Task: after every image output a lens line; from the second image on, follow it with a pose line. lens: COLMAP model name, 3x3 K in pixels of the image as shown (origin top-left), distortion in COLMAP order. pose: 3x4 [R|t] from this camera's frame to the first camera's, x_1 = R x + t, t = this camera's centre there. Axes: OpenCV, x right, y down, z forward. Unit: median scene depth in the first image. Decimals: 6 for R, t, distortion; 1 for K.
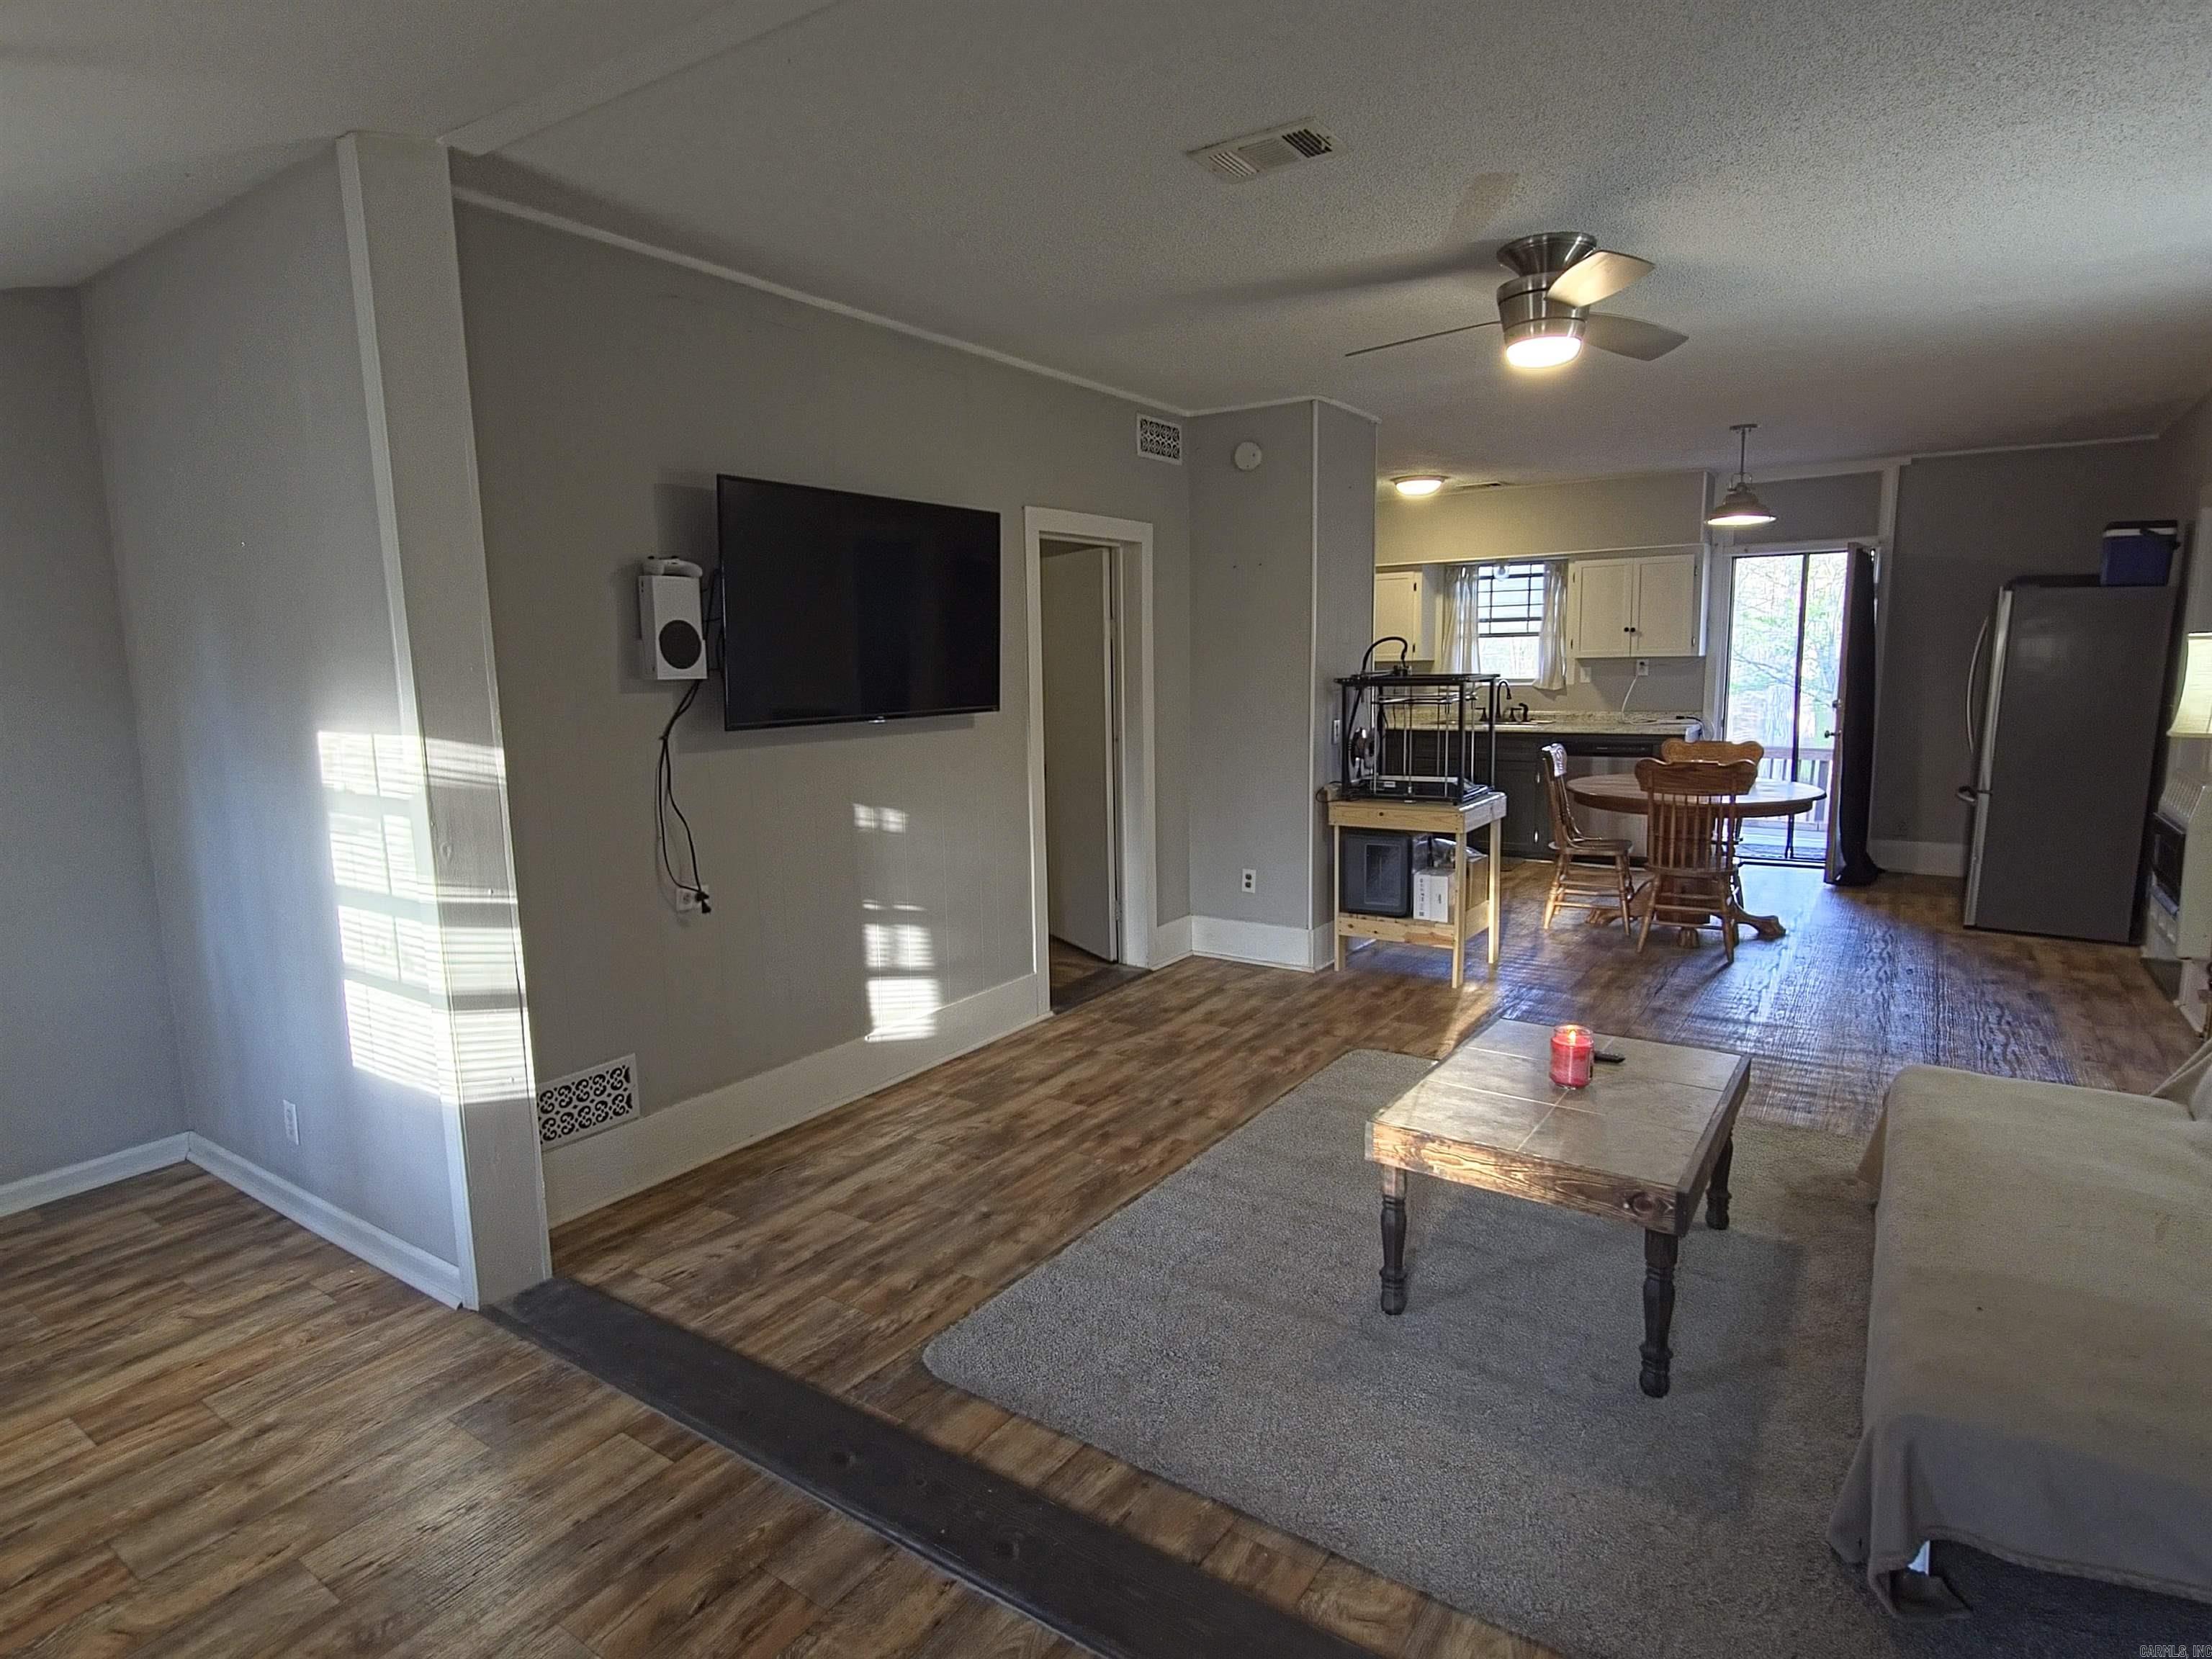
lens RADIAL K [[1188.9, 0, 1108.3], [0, 1188.9, 826.0], [0, 0, 1]] dist [-0.000889, -0.000153]
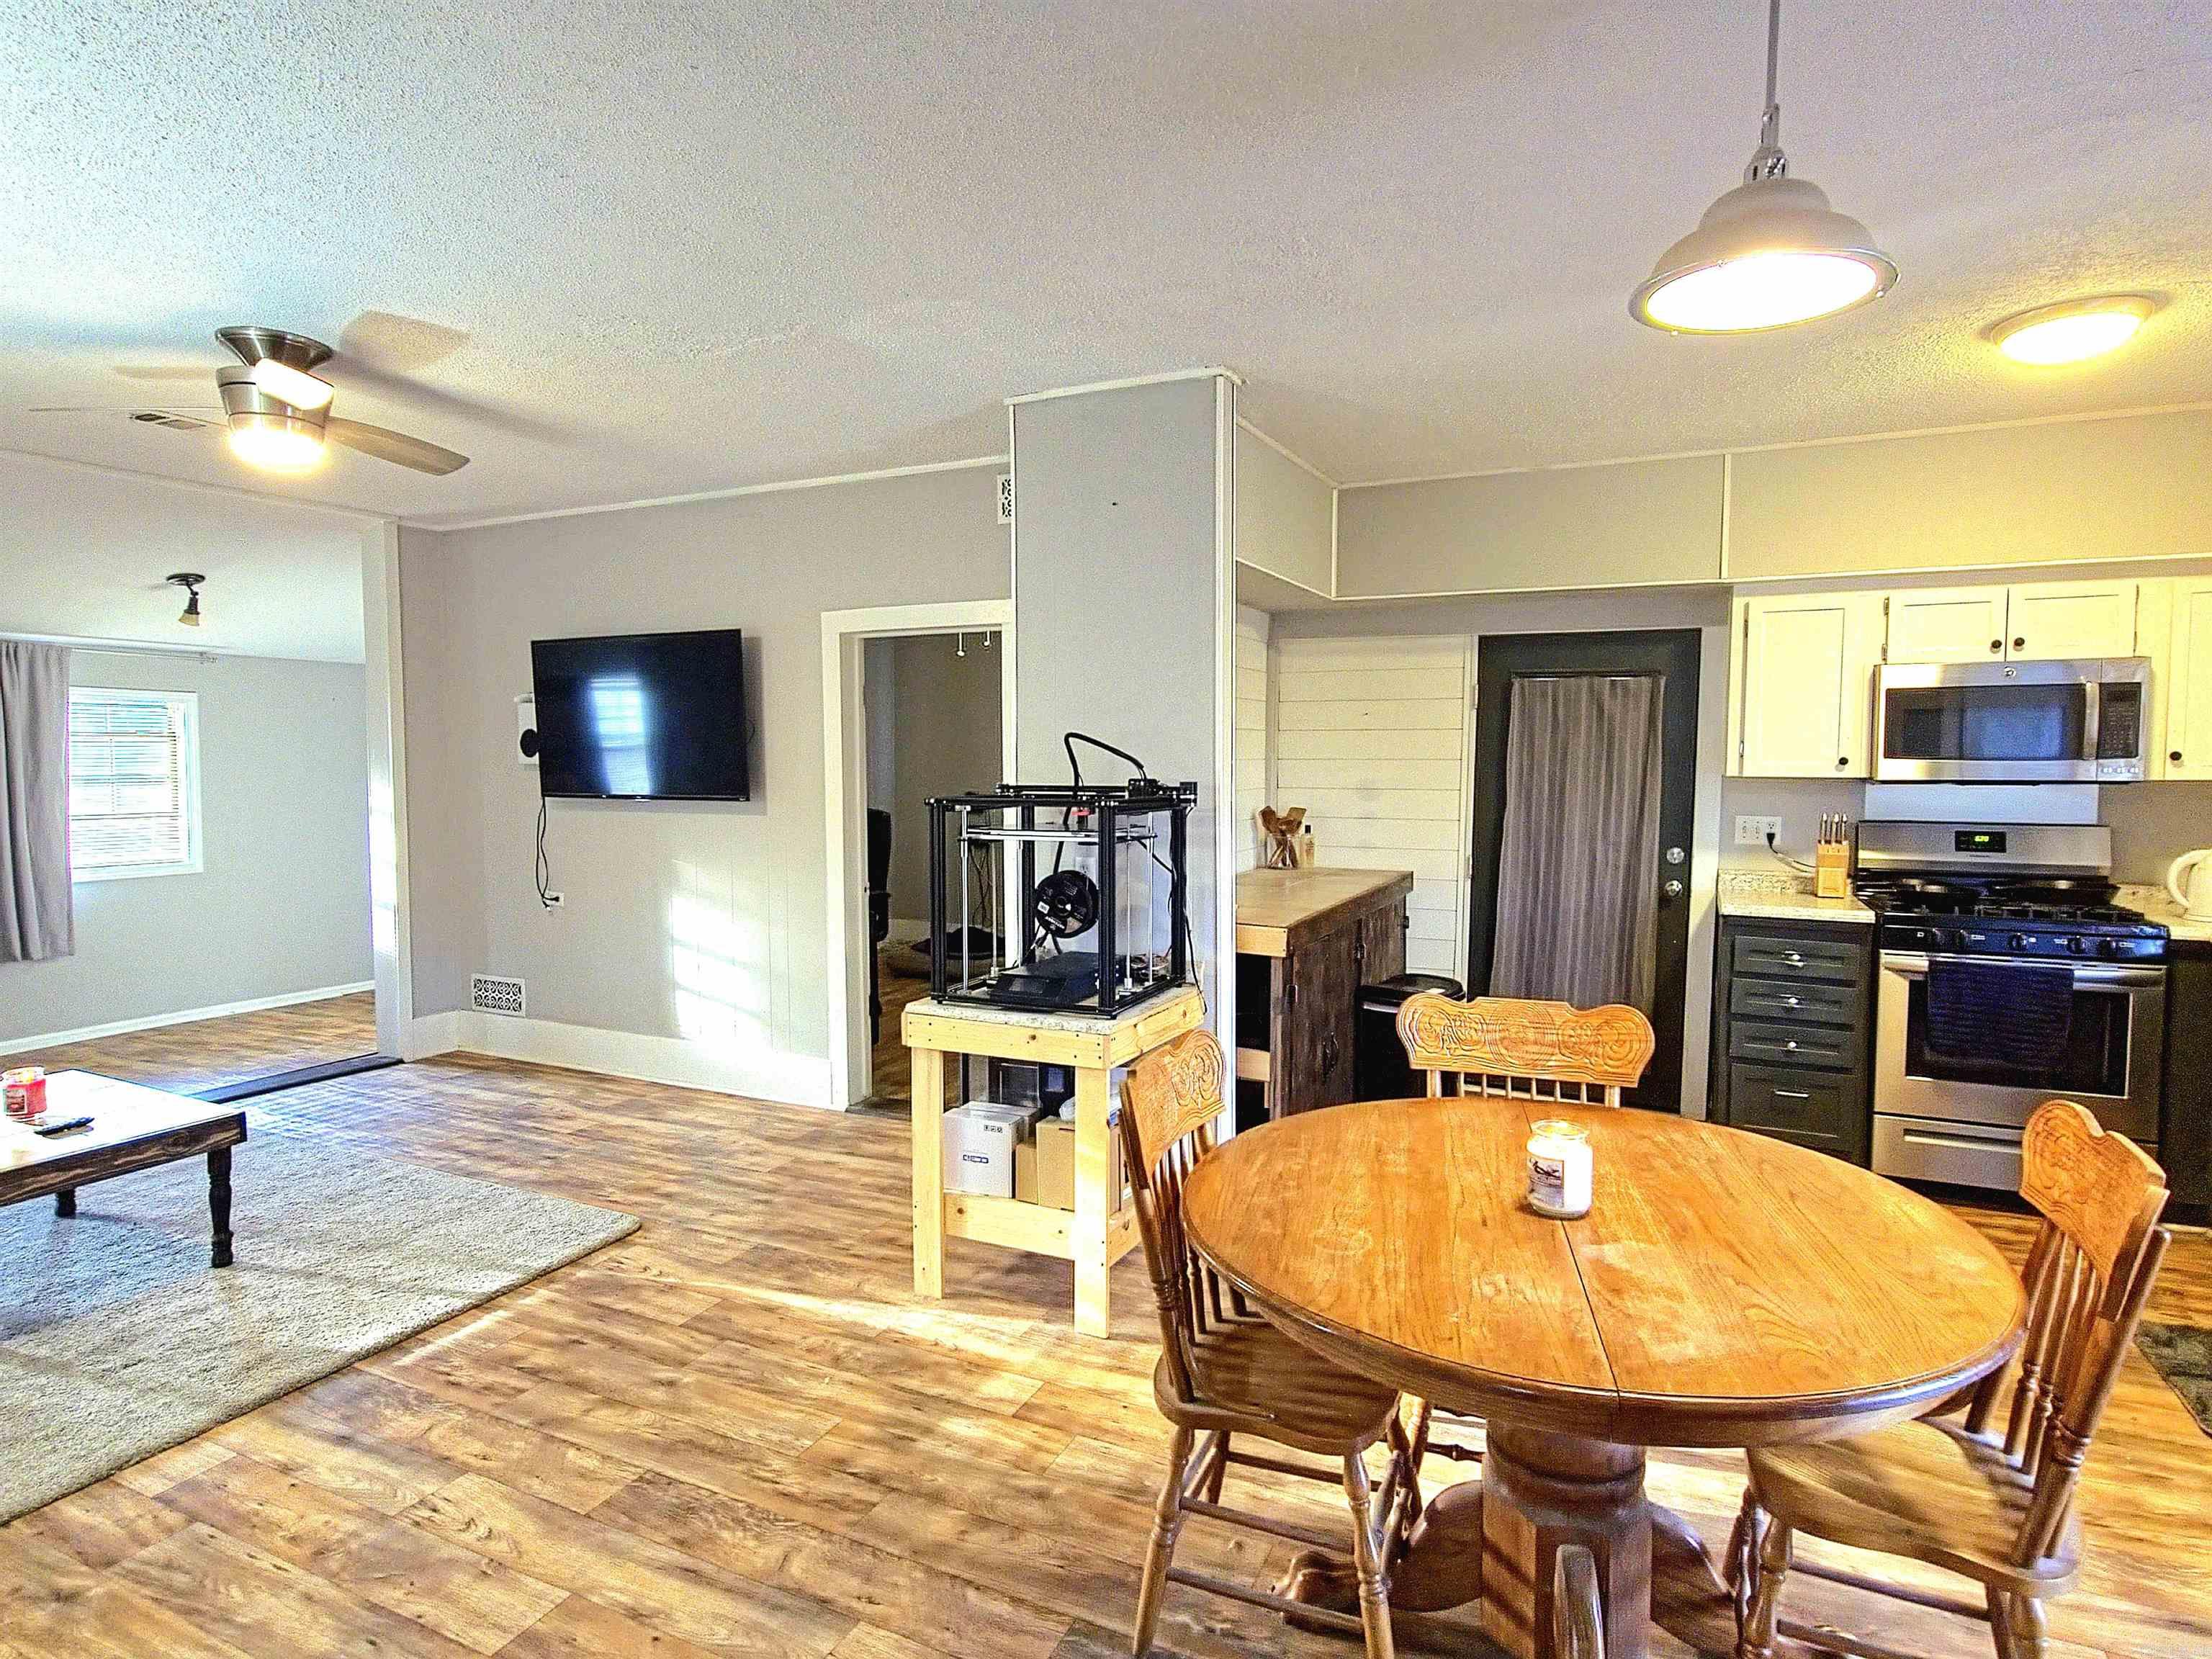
lens RADIAL K [[1188.9, 0, 1095.5], [0, 1188.9, 832.1], [0, 0, 1]] dist [-0.000889, -0.000153]
pose [[0.162007, 0.084286, -0.983183, 1.146589], [-0.142244, 0.987934, 0.061255, -0.196680], [0.976484, 0.129928, 0.172041, 1.210200]]
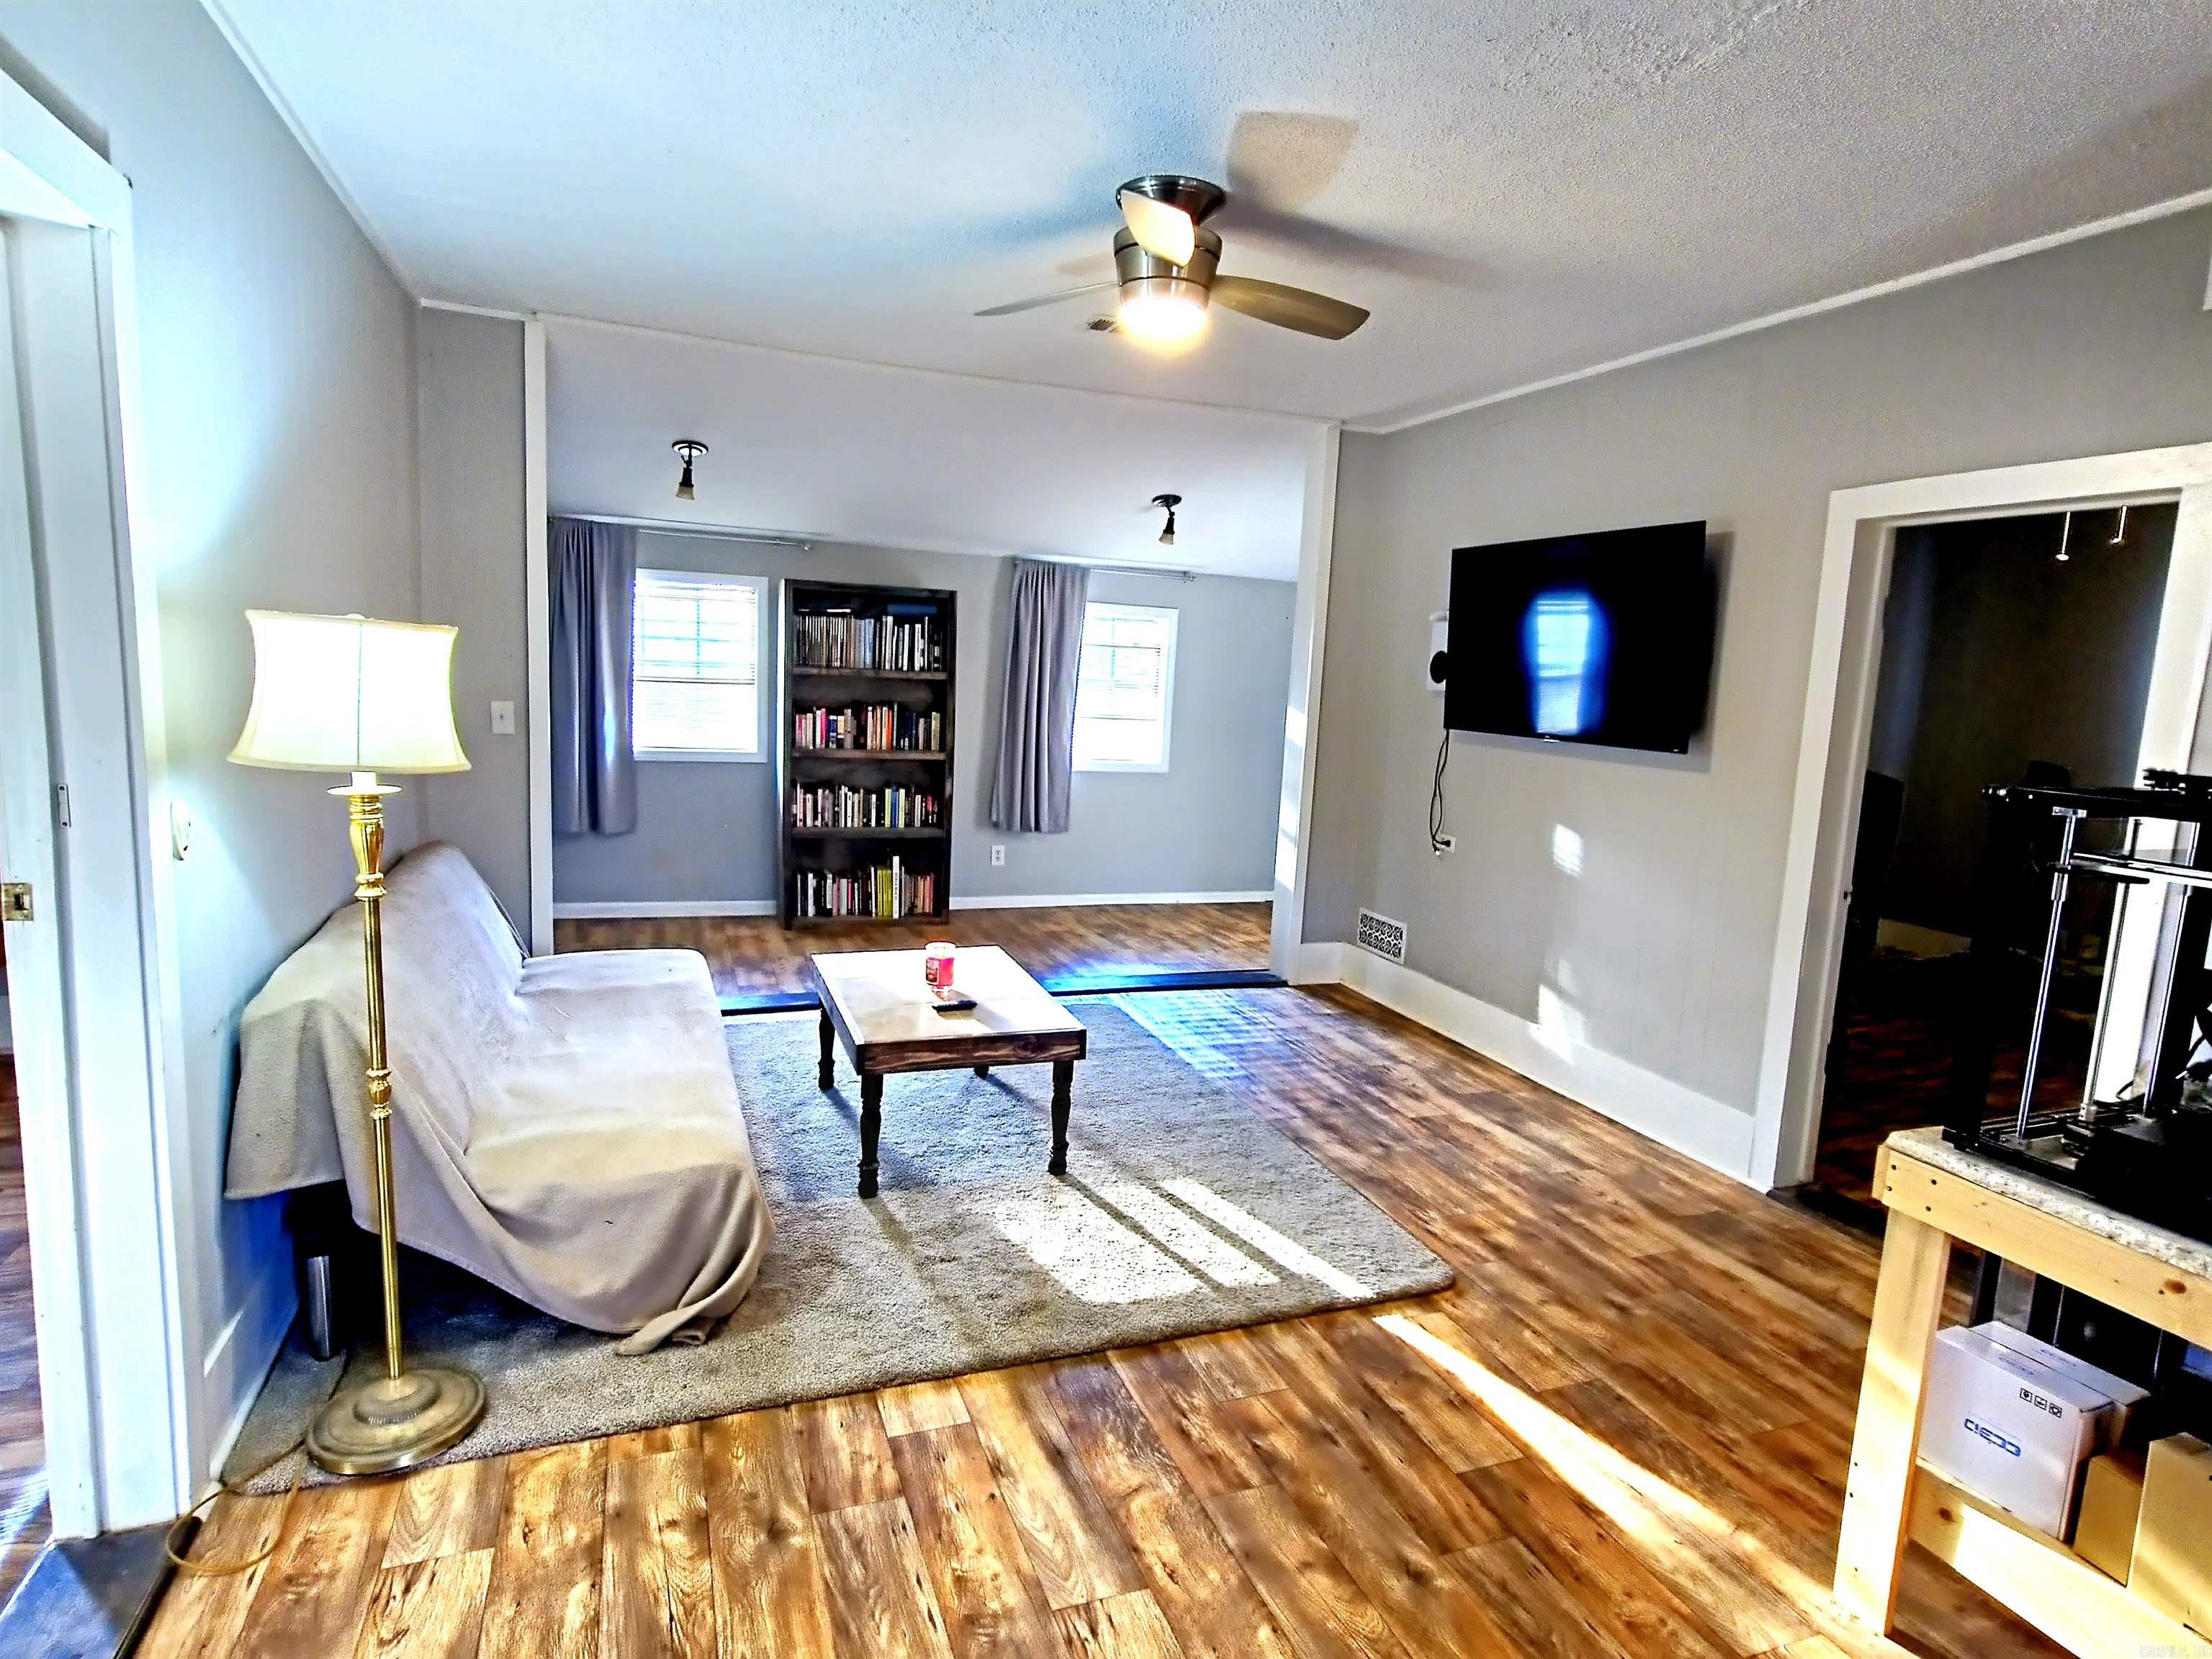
lens RADIAL K [[1188.9, 0, 1112.4], [0, 1188.9, 829.1], [0, 0, 1]] dist [-0.000889, -0.000153]
pose [[-0.561750, 0.106789, -0.820386, 0.897630], [-0.154061, 0.960786, 0.230556, -0.190821], [0.812836, 0.255904, -0.523269, 1.204025]]
